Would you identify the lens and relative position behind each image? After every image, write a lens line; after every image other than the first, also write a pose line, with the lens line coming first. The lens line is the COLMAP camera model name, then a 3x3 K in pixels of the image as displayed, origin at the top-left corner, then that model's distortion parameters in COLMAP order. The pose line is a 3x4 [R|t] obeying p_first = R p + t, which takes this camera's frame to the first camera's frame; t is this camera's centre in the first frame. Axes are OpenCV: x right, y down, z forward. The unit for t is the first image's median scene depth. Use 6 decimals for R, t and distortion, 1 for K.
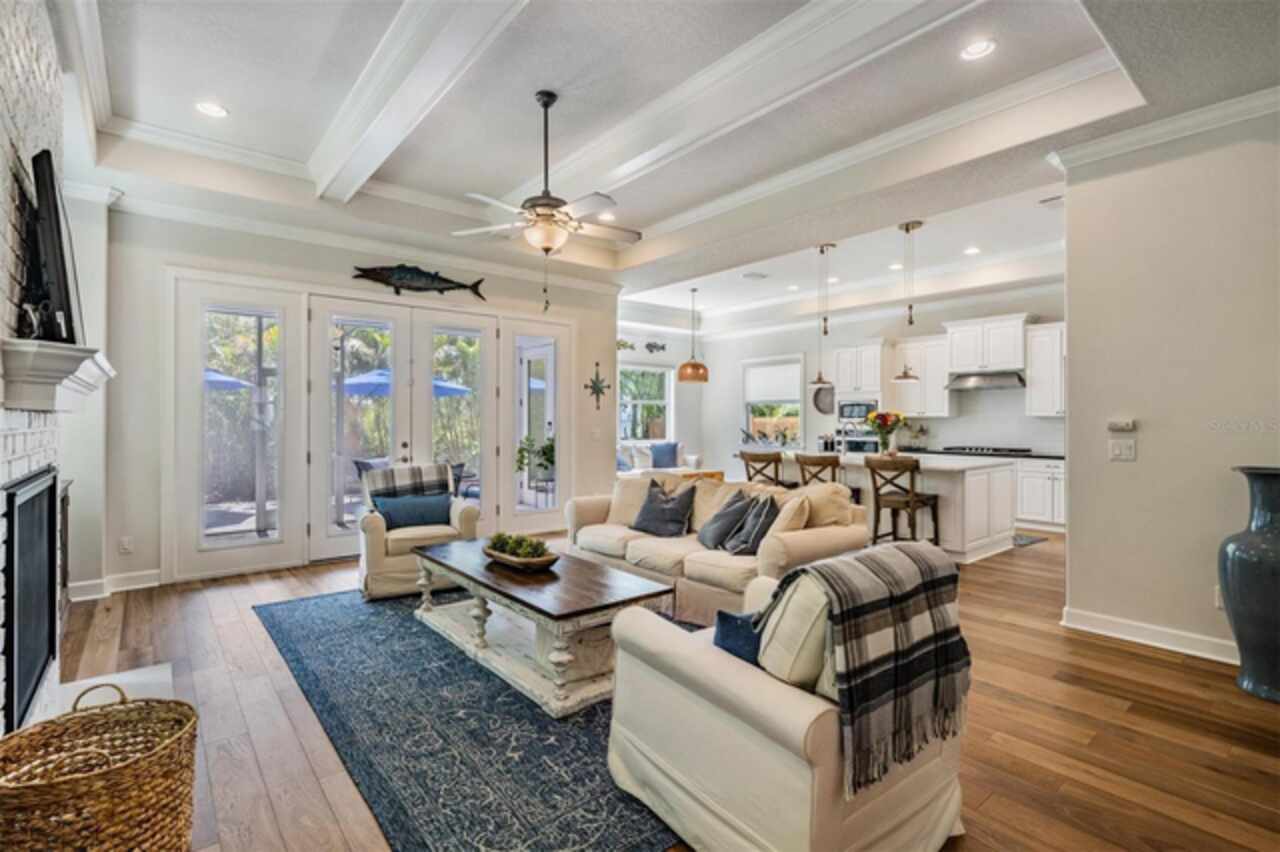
lens RADIAL K [[594.5, 0, 634.6], [0, 594.5, 415.0], [0, 0, 1]] dist [0.000021, 0.000068]
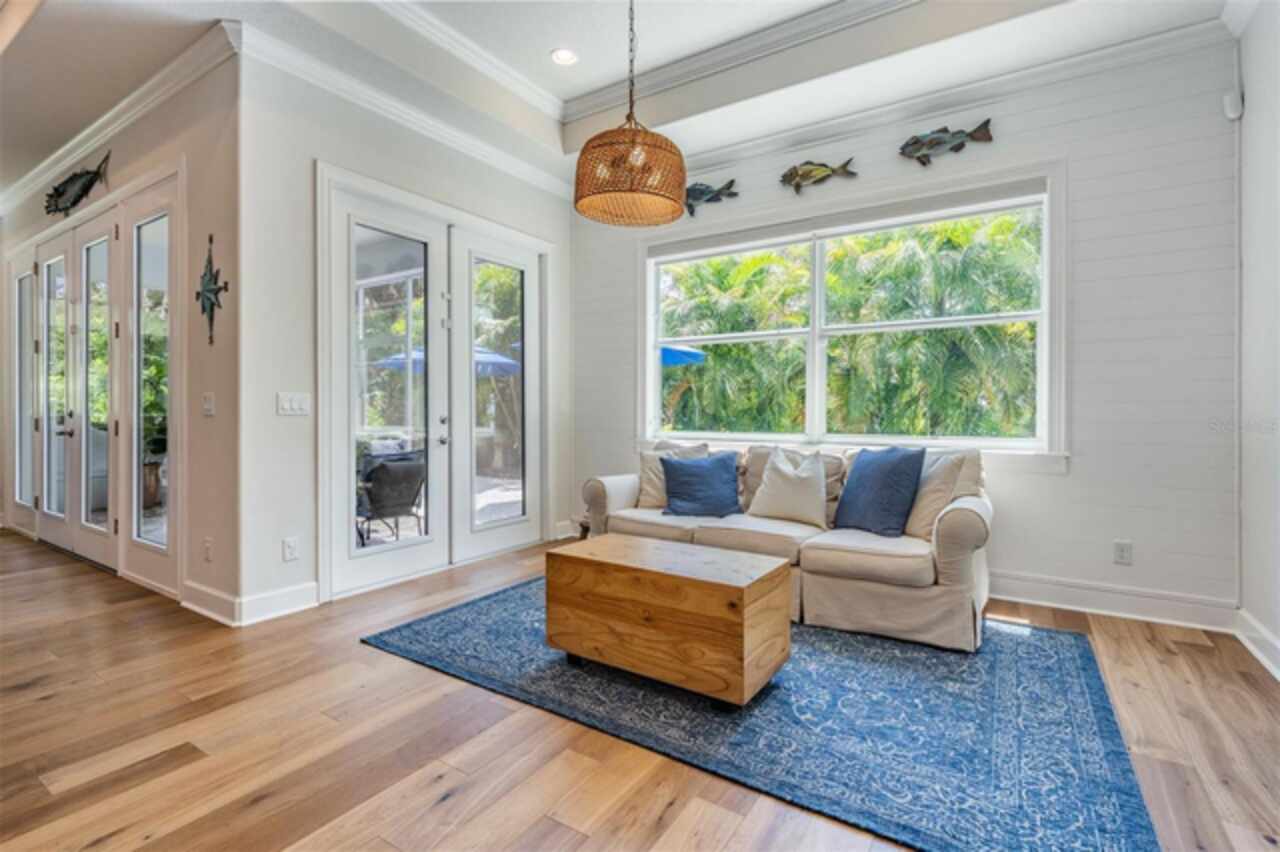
lens RADIAL K [[594.5, 0, 634.6], [0, 594.5, 415.0], [0, 0, 1]] dist [0.000021, 0.000068]
pose [[0.301949, 0.002929, -0.953320, 0.296642], [0.005741, 0.999972, 0.004891, 0.027696], [0.953307, -0.006950, 0.301924, 0.782673]]
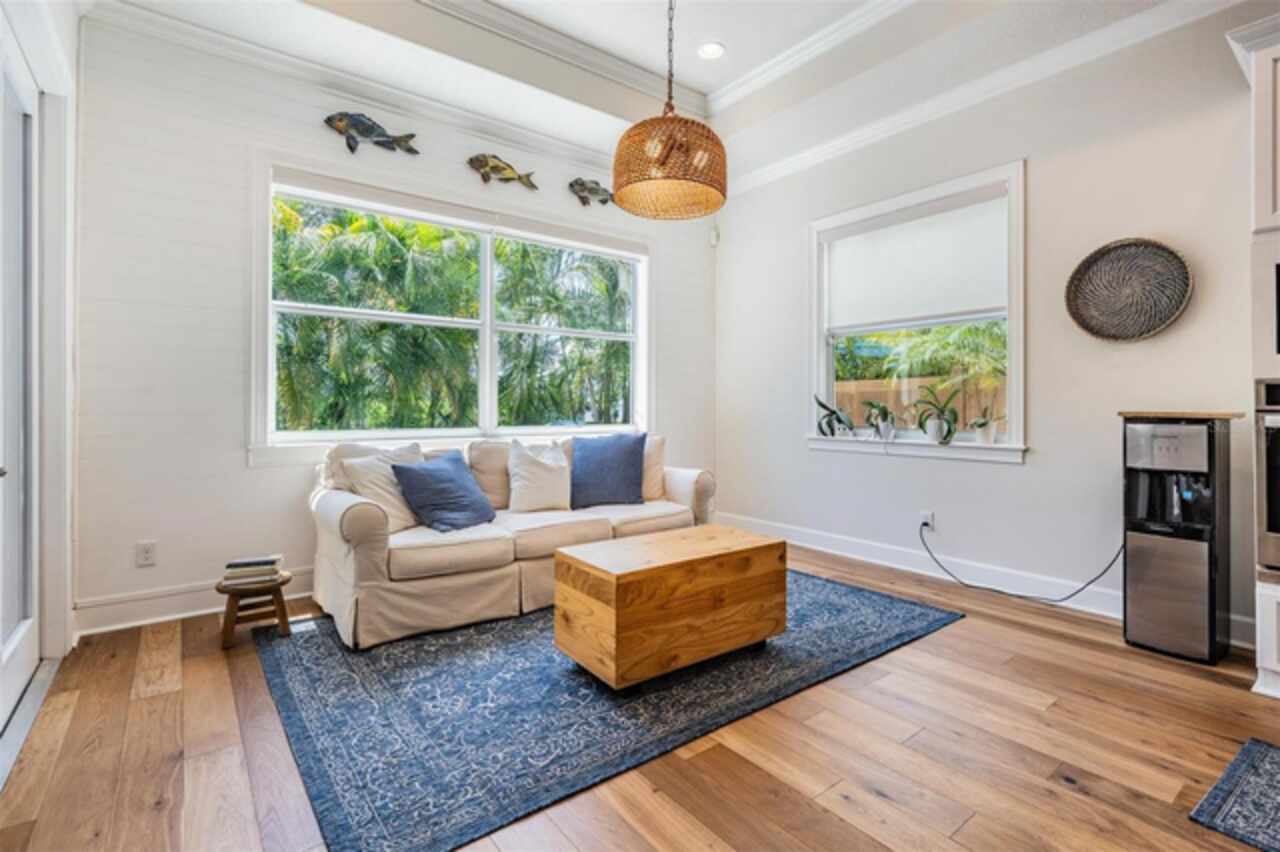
lens RADIAL K [[597.7, 0, 643.4], [0, 597.7, 403.3], [0, 0, 1]] dist [0.000596, 0.000055]
pose [[0.999735, -0.001402, -0.022998, 0.078852], [0.001497, 0.999990, 0.004135, 0.025732], [0.022992, -0.004169, 0.999727, 0.627671]]
